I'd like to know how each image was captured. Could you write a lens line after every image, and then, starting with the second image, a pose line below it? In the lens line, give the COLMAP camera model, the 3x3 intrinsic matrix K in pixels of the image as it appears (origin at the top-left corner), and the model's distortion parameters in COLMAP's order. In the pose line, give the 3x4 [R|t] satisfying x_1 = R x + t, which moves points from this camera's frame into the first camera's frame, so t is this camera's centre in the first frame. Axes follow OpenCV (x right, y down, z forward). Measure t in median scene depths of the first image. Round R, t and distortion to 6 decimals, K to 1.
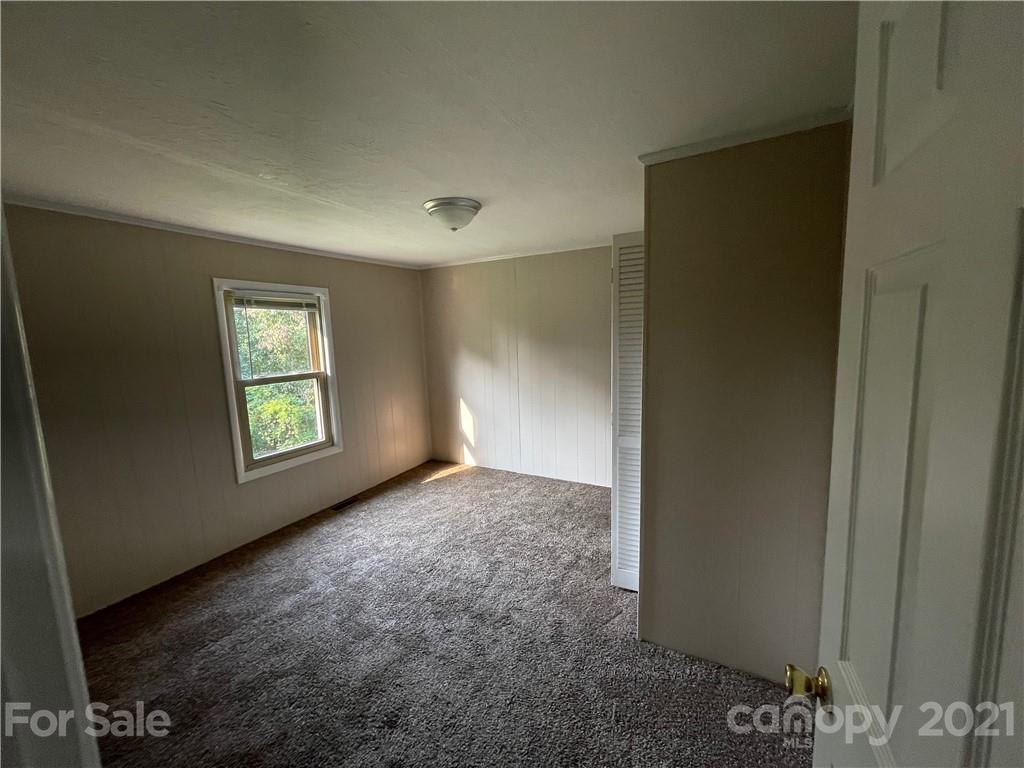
lens RADIAL K [[412.0, 0, 506.1], [0, 412.0, 383.9], [0, 0, 1]] dist [0.000878, -0.000103]
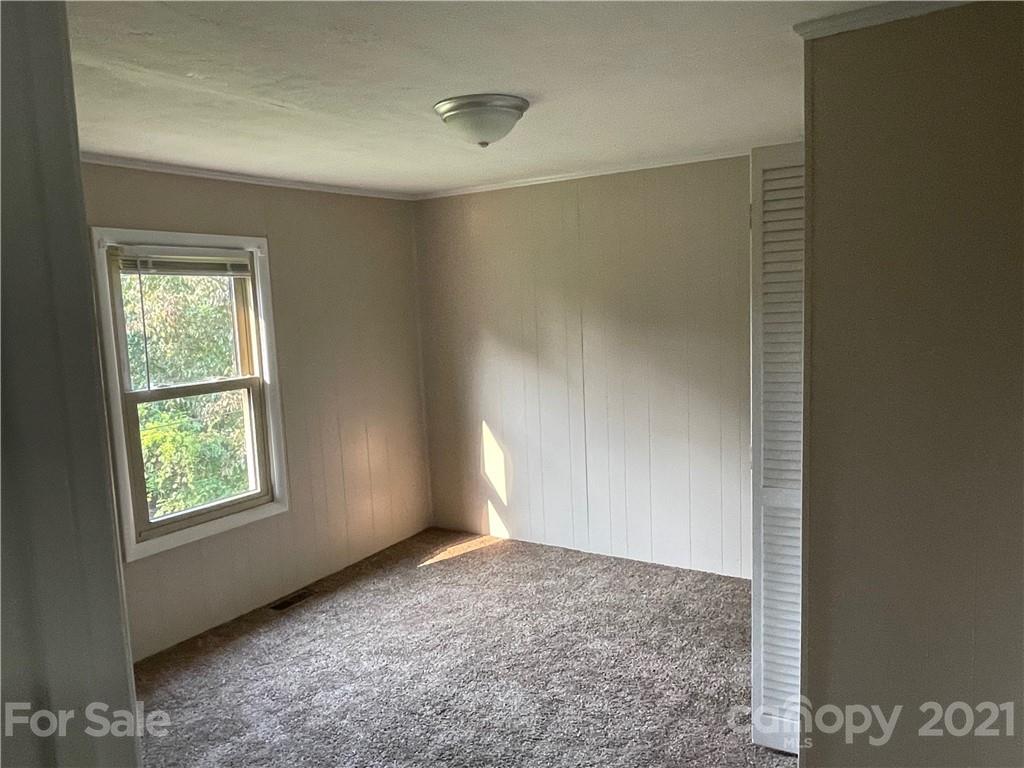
lens RADIAL K [[743.8, 0, 503.6], [0, 743.8, 385.2], [0, 0, 1]] dist [0.003024, -0.000683]
pose [[0.997640, -0.003109, -0.068588, -0.015222], [0.002338, 0.999933, -0.011330, -0.004999], [0.068619, 0.011143, 0.997581, -0.056798]]
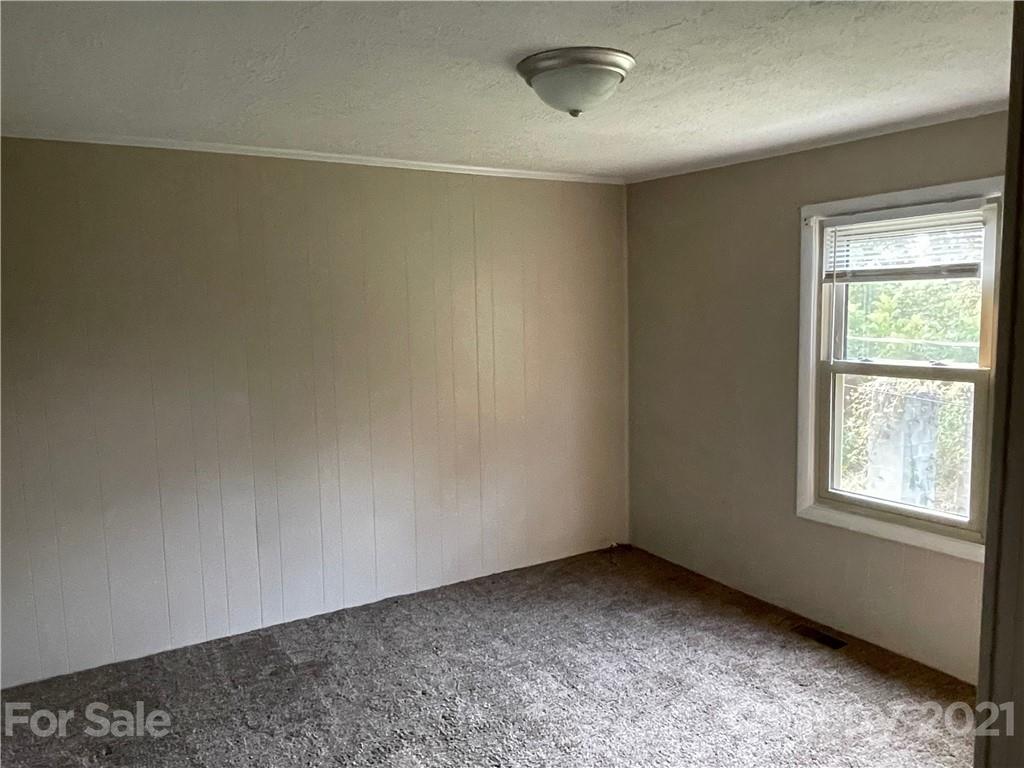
lens RADIAL K [[743.8, 0, 513.1], [0, 743.8, 399.1], [0, 0, 1]] dist [-0.002781, -0.003224]
pose [[-0.484099, 0.146053, -0.862738, 0.522859], [-0.067604, 0.976781, 0.203293, -0.136866], [0.872398, 0.156738, -0.462985, 1.009421]]
